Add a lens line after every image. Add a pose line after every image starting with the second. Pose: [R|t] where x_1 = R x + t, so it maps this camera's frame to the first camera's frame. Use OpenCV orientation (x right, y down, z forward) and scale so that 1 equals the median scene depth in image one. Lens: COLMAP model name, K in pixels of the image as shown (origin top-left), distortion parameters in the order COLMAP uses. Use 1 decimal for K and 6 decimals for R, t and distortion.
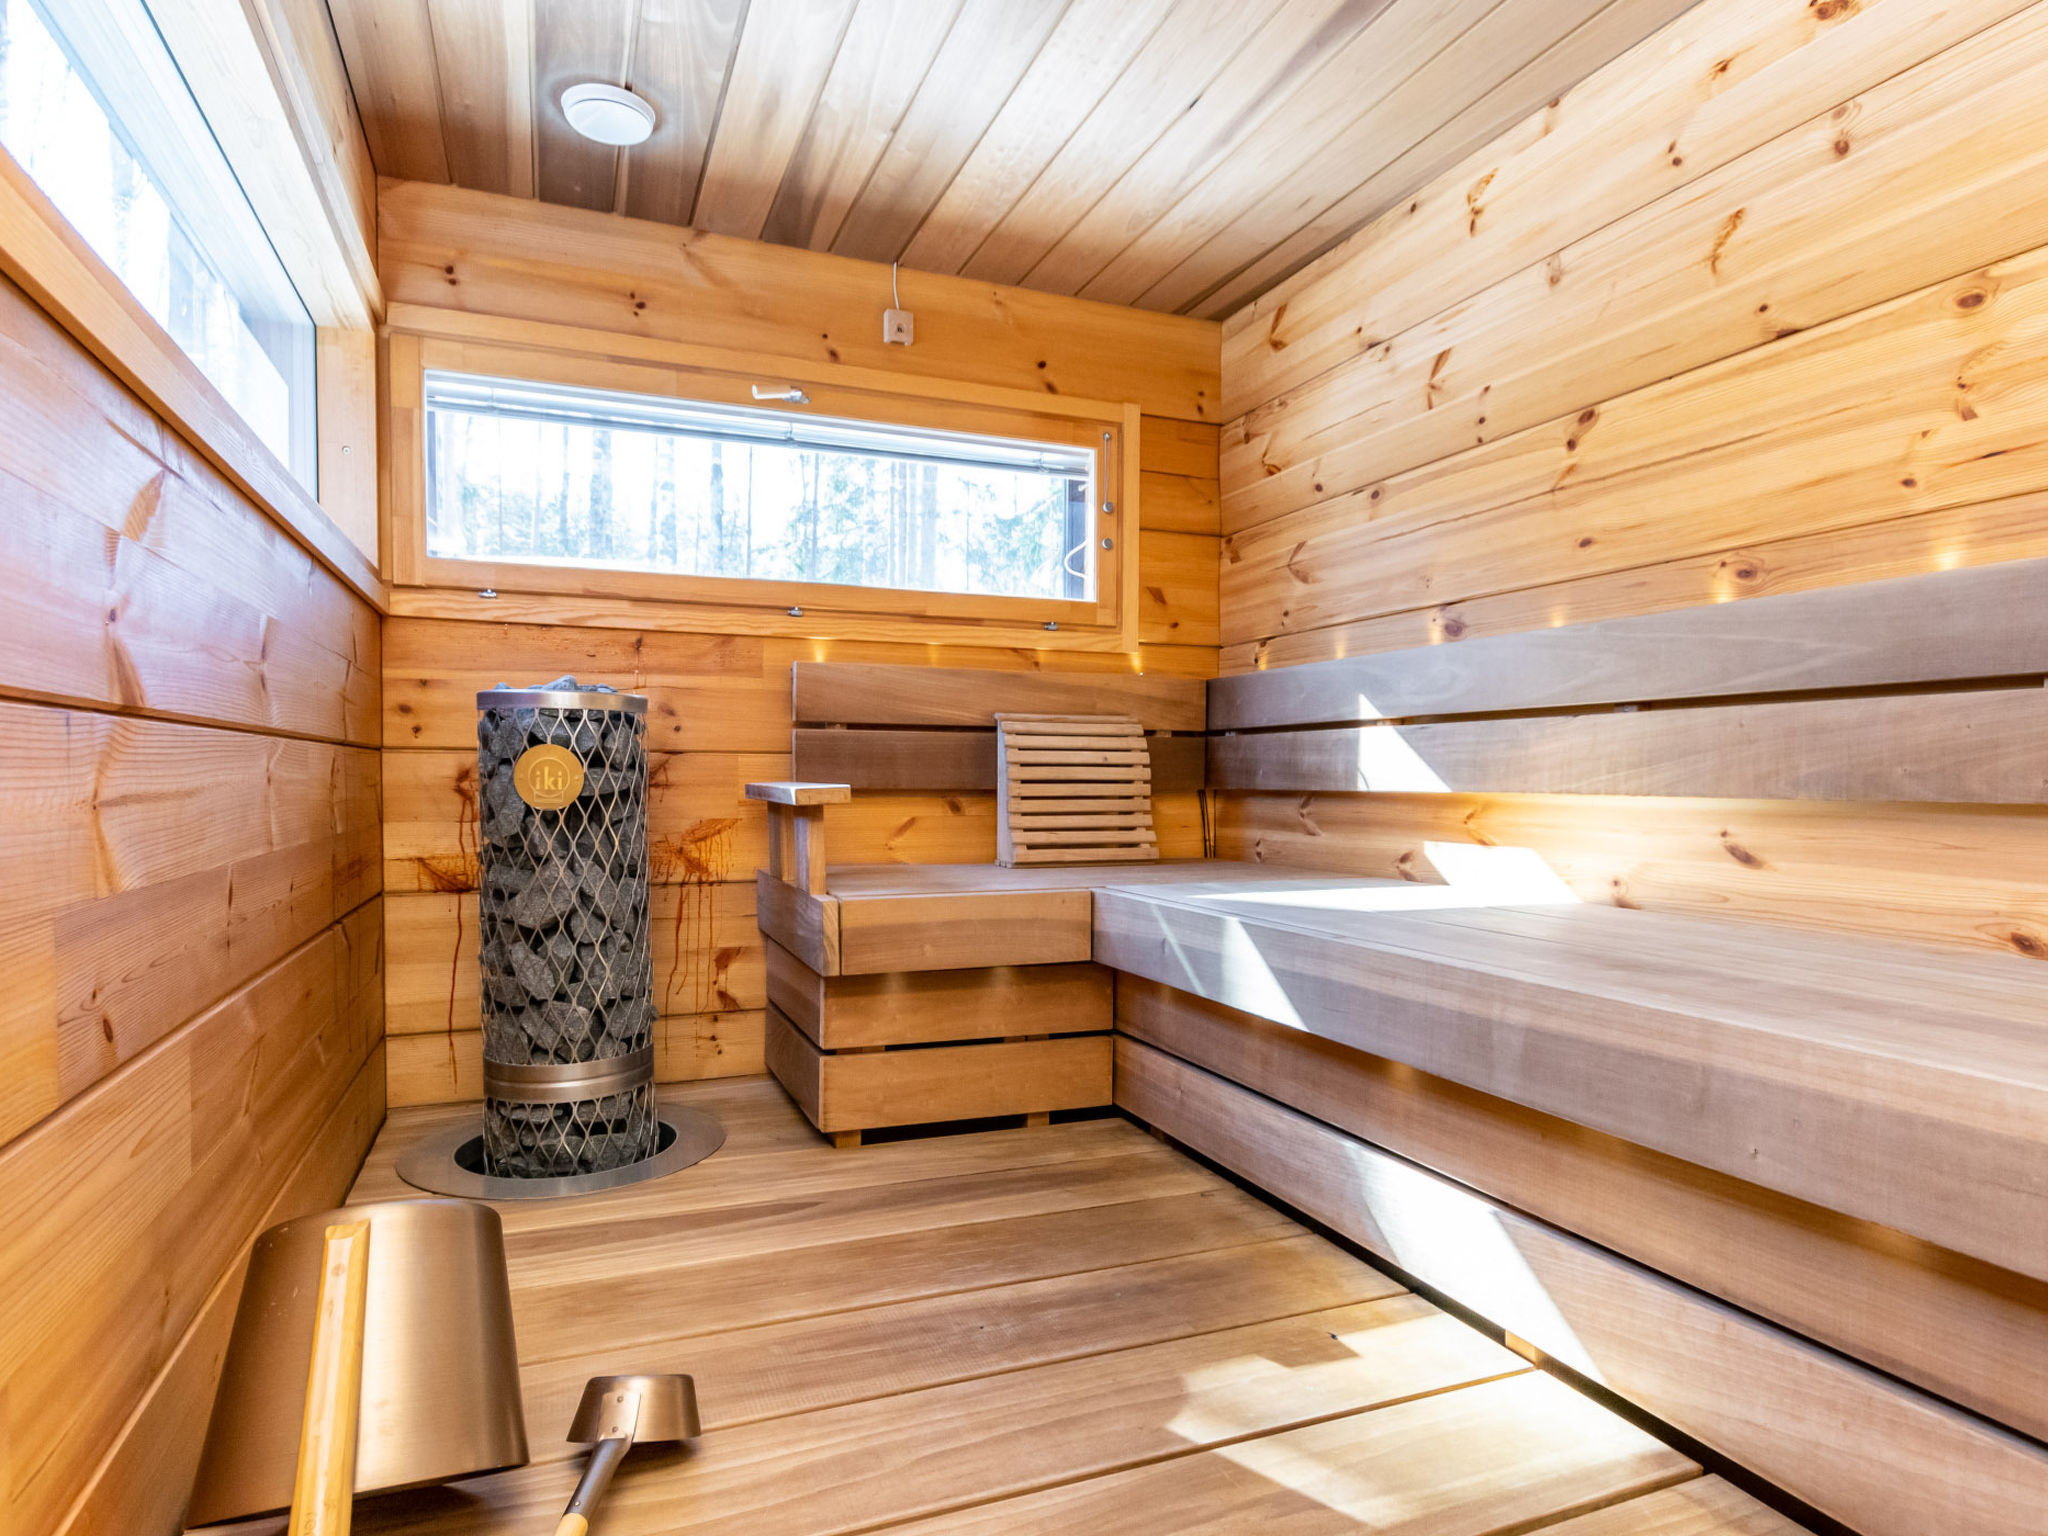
lens RADIAL K [[1150.6, 0, 1021.8], [0, 1150.6, 774.3], [0, 0, 1]] dist [-0.003258, 0.004760]
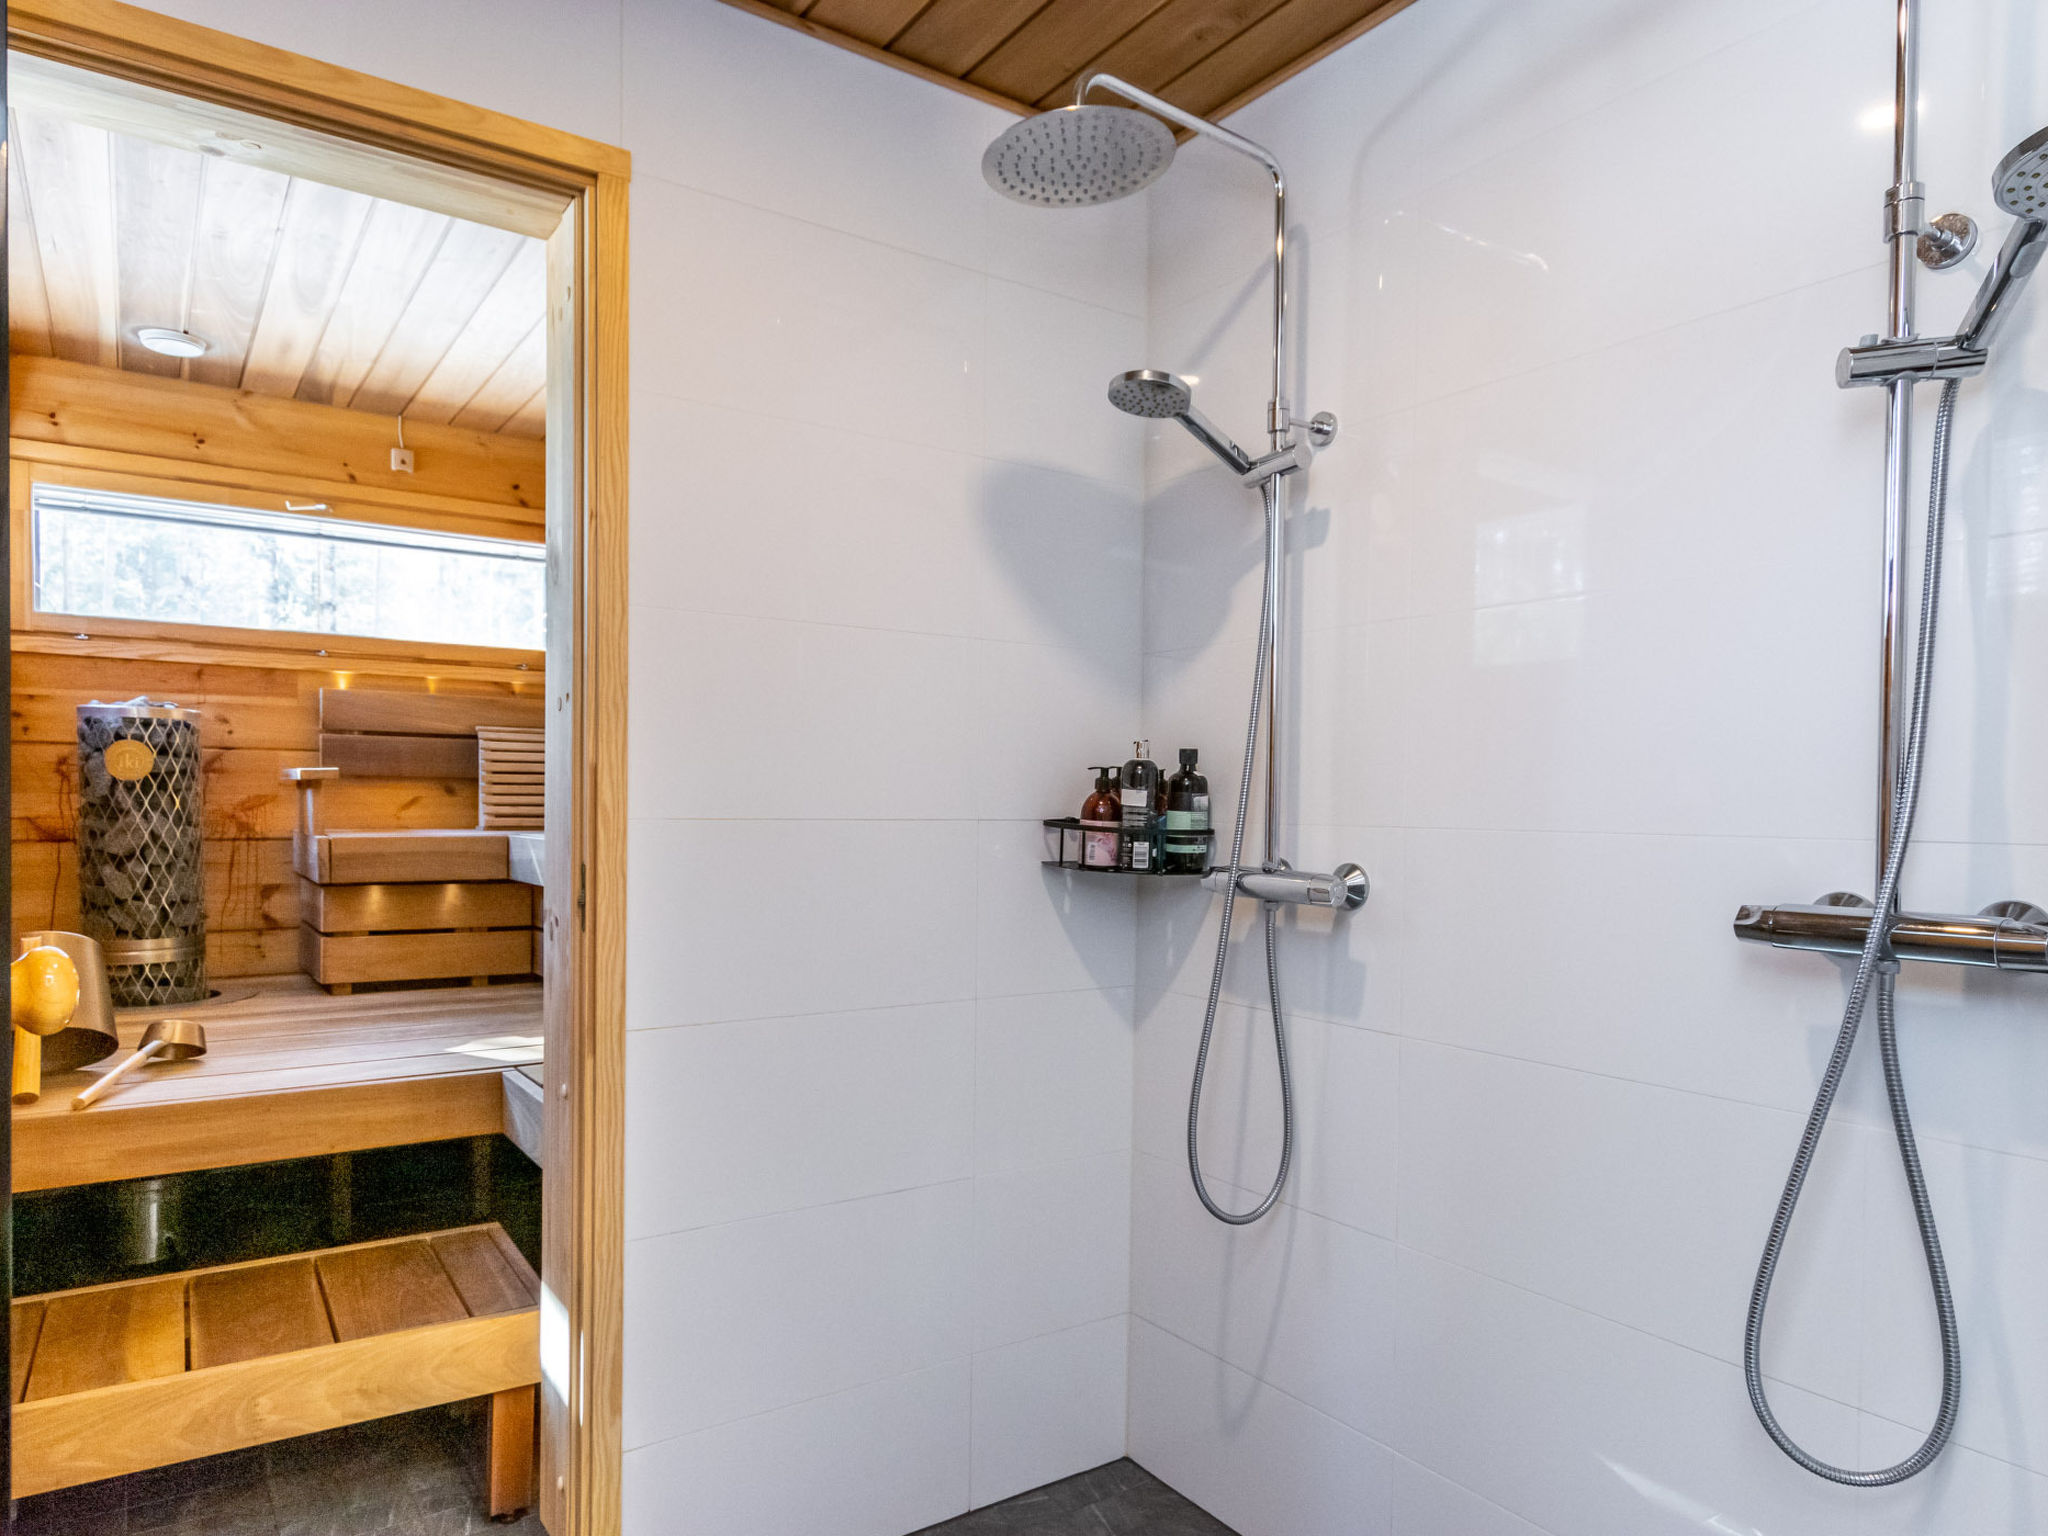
lens RADIAL K [[1298.5, 0, 1061.2], [0, 1298.5, 809.6], [0, 0, 1]] dist [0.016762, -0.011811]
pose [[0.973767, 0.004662, 0.227499, 0.372969], [-0.006475, 0.999953, 0.007223, 0.041958], [-0.227455, -0.008507, 0.973752, -0.904848]]
